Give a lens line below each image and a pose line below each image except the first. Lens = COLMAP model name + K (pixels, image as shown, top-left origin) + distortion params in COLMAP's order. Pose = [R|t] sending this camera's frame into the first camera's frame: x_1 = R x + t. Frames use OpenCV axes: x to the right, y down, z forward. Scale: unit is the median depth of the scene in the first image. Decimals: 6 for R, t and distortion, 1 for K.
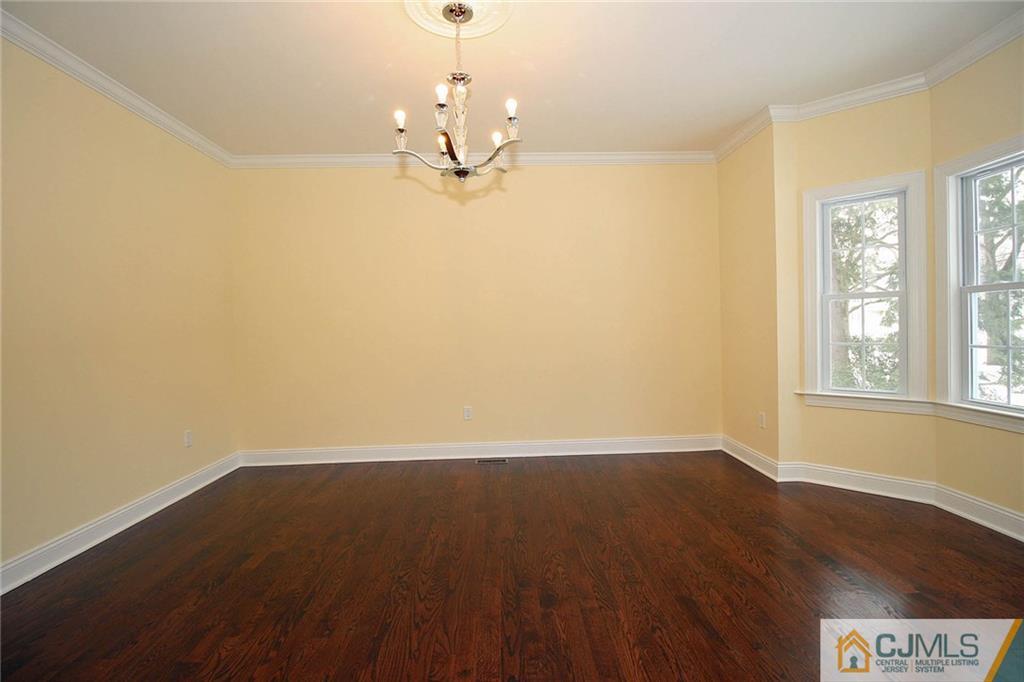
lens RADIAL K [[479.1, 0, 513.1], [0, 479.1, 338.6], [0, 0, 1]] dist [-0.005736, -0.003900]
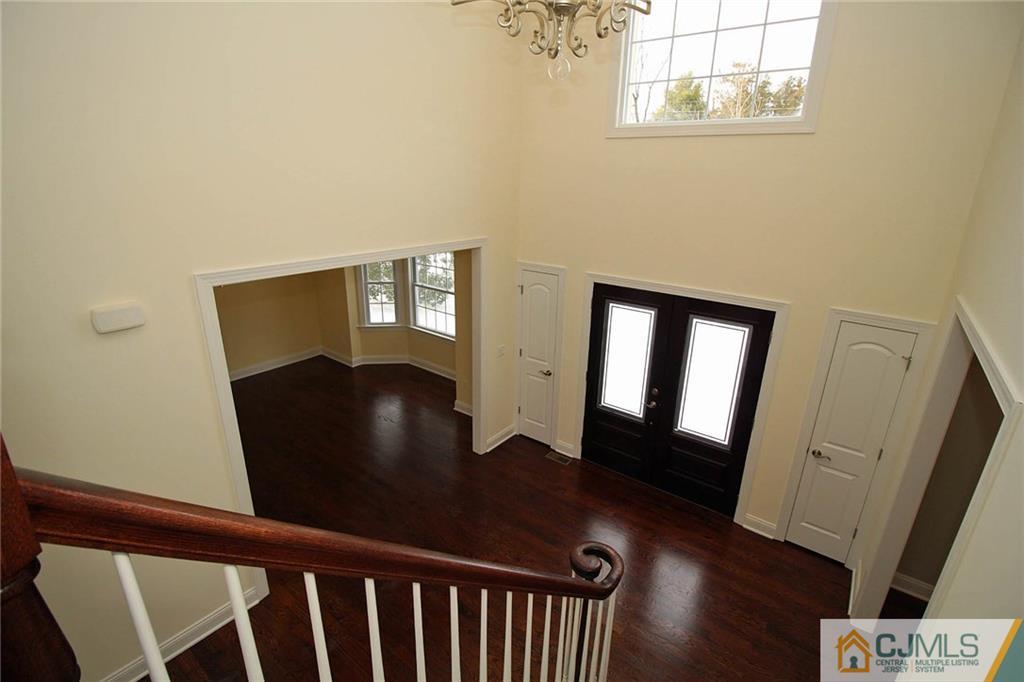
lens RADIAL K [[479.1, 0, 516.9], [0, 479.1, 338.0], [0, 0, 1]] dist [-0.005736, -0.003900]
pose [[0.632647, -0.202916, 0.747384, -0.582606], [-0.028617, 0.958279, 0.284398, -0.476417], [-0.773911, -0.201311, 0.600446, -0.873856]]
